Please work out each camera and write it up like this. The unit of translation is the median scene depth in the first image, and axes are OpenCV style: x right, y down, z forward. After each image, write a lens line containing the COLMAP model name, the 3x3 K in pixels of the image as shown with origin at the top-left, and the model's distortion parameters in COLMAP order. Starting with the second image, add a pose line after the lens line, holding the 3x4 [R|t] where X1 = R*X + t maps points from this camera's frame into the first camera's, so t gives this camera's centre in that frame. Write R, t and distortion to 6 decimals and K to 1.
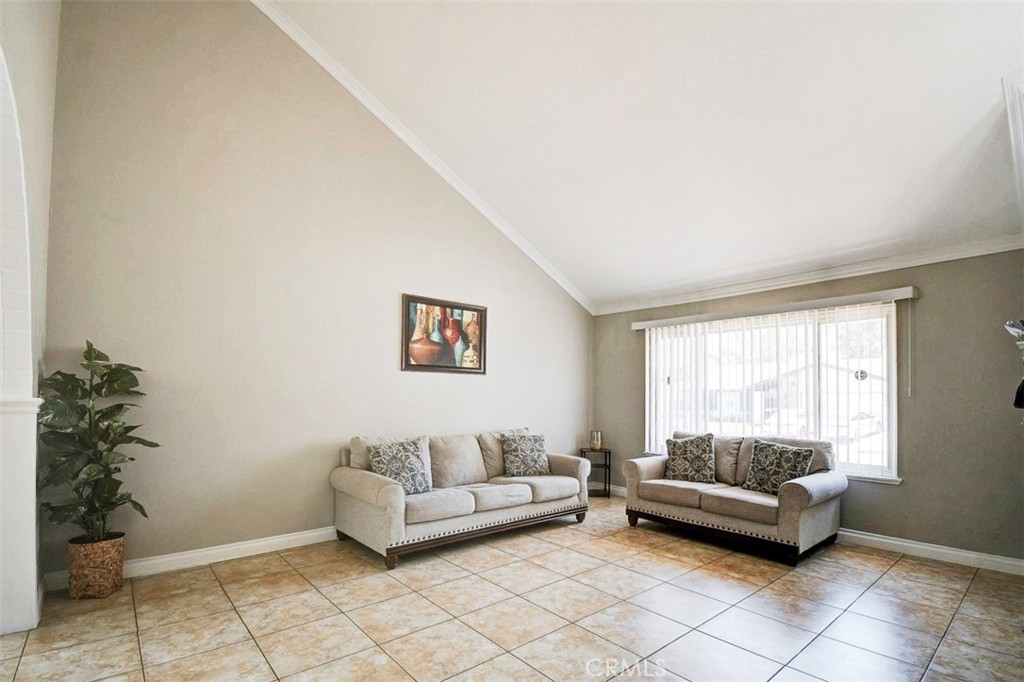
lens RADIAL K [[473.6, 0, 511.6], [0, 473.6, 386.8], [0, 0, 1]] dist [-0.001389, -0.000424]
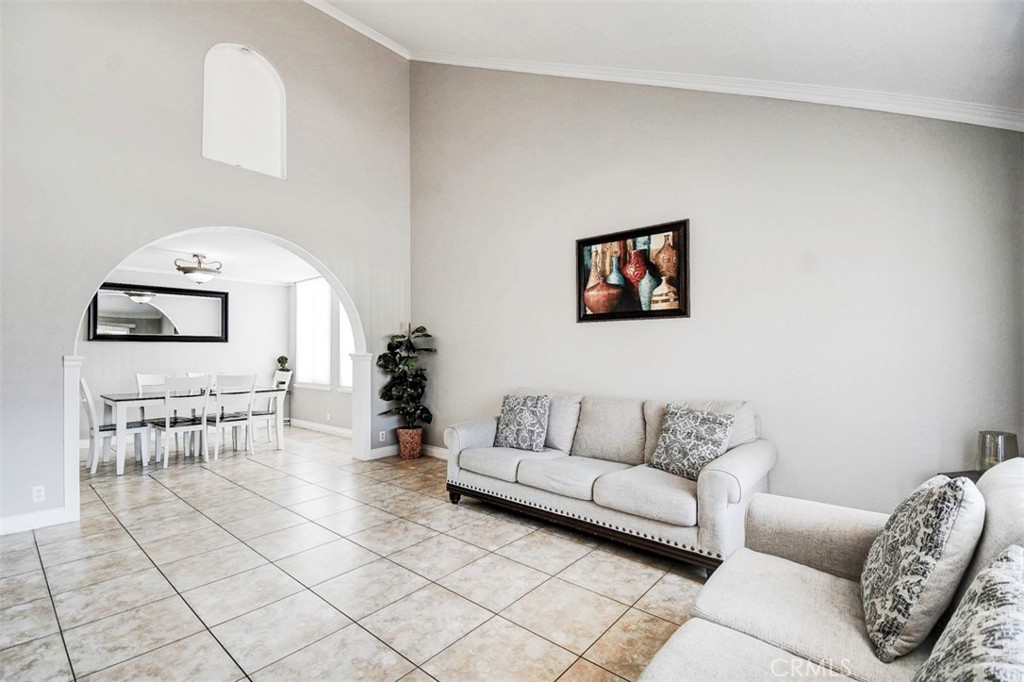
lens RADIAL K [[442.0, 0, 500.0], [0, 442.0, 345.5], [0, 0, 1]] dist [0.002004, -0.013522]
pose [[0.169411, -0.018469, -0.985372, 0.586888], [0.029717, 0.999466, -0.013624, 0.018367], [0.985097, -0.026974, 0.169869, 0.677914]]
